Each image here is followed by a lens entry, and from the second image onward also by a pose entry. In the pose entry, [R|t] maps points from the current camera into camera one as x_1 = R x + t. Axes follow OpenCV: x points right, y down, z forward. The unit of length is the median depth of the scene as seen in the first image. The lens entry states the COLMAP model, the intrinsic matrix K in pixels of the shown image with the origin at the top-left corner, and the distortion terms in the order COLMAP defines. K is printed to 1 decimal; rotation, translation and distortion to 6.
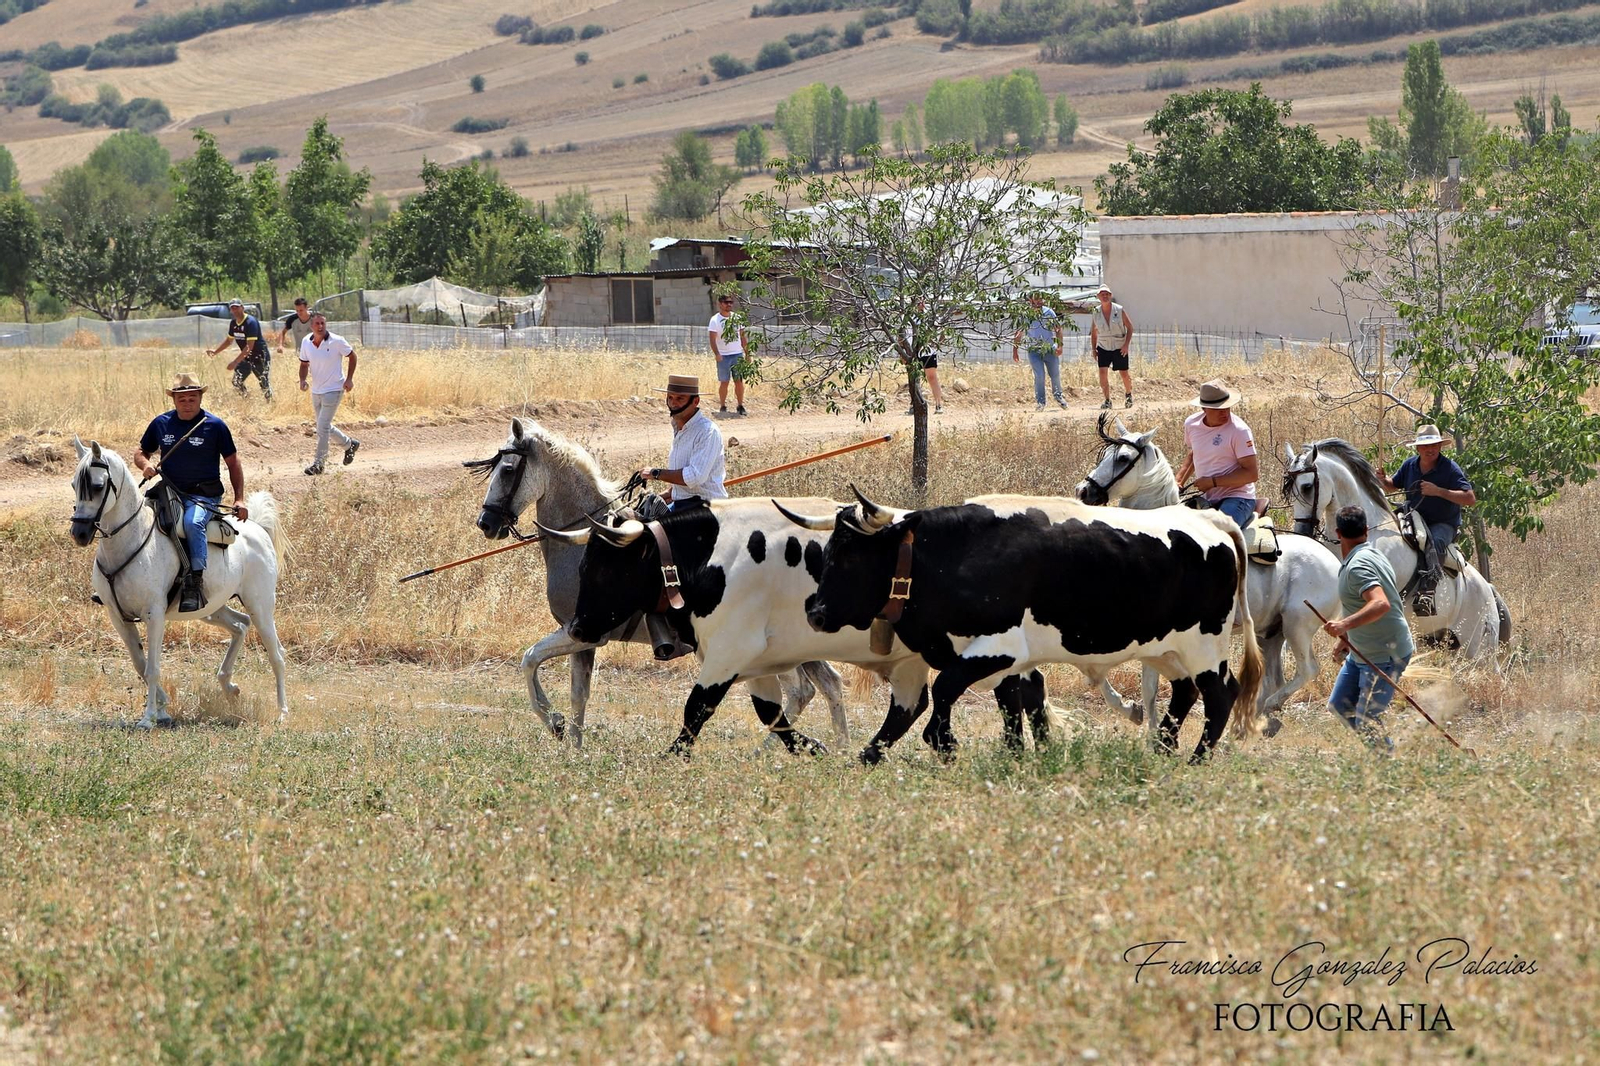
lens RADIAL K [[795.2, 0, 800.0], [0, 795.2, 535.6], [0, 0, 1]] dist [-0.001584, -0.000641]
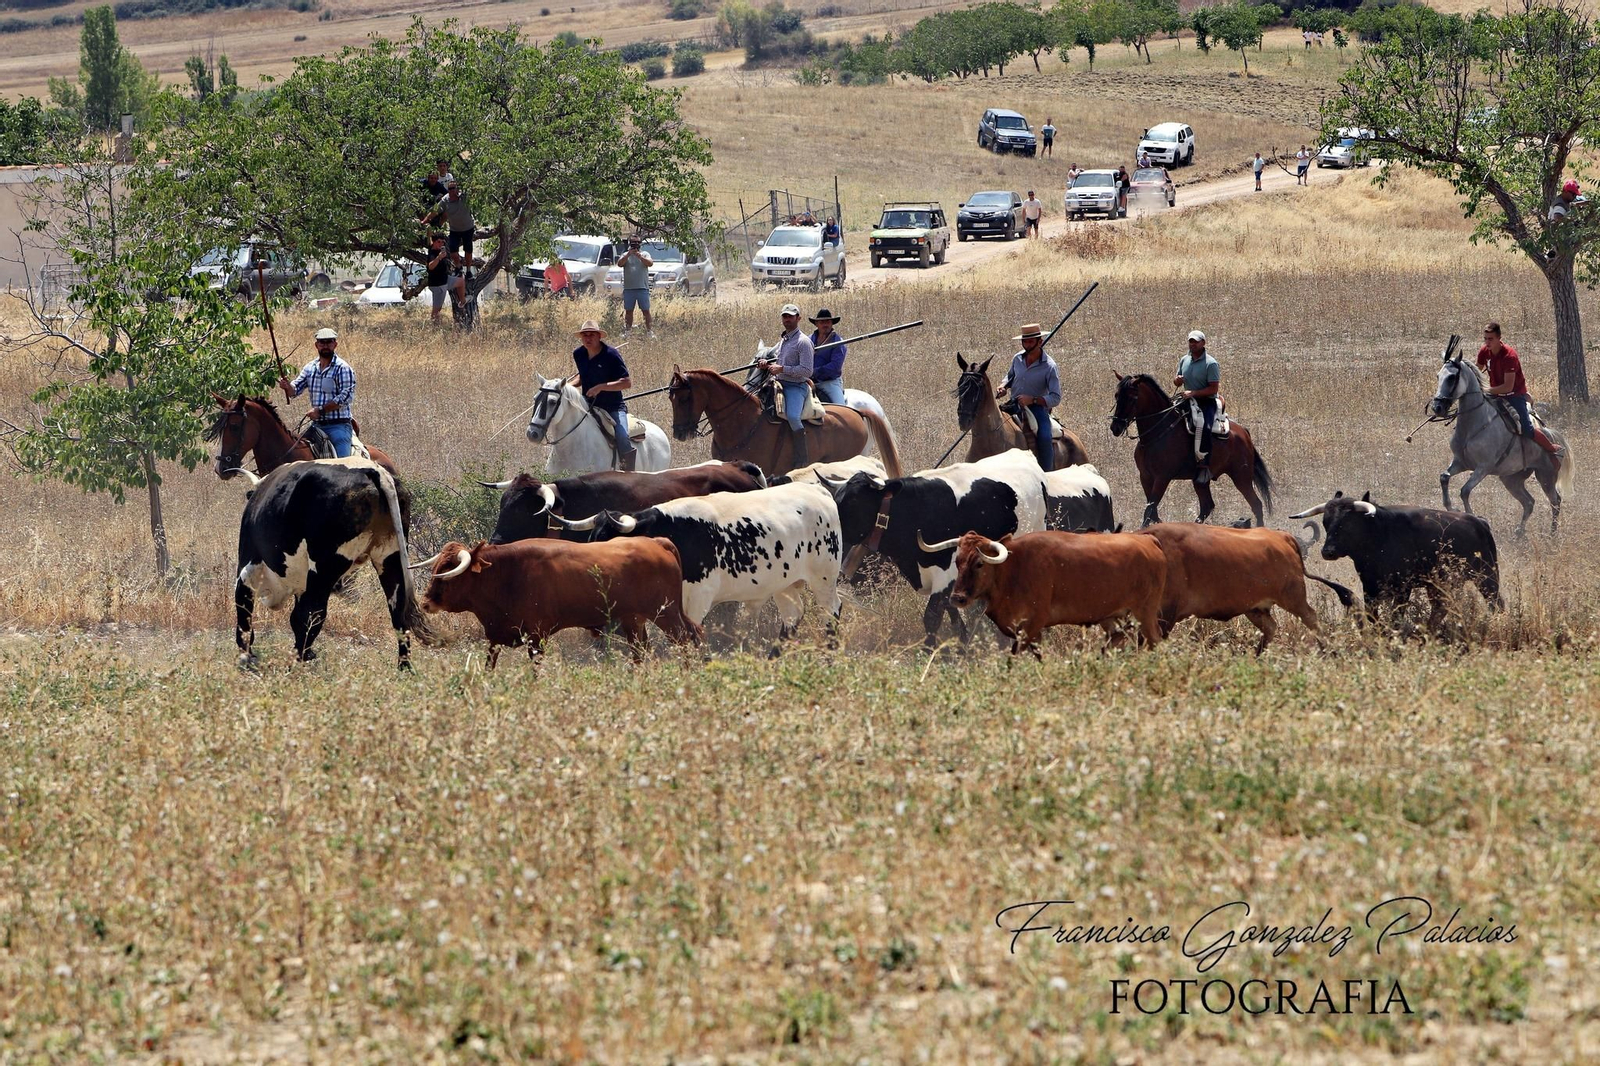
lens RADIAL K [[795.2, 0, 800.3], [0, 795.2, 530.4], [0, 0, 1]] dist [-0.001584, -0.000641]
pose [[0.999469, -0.016878, 0.027884, 1.695872], [0.016928, 0.999856, -0.001551, 0.101758], [-0.027854, 0.002022, 0.999610, -0.094100]]
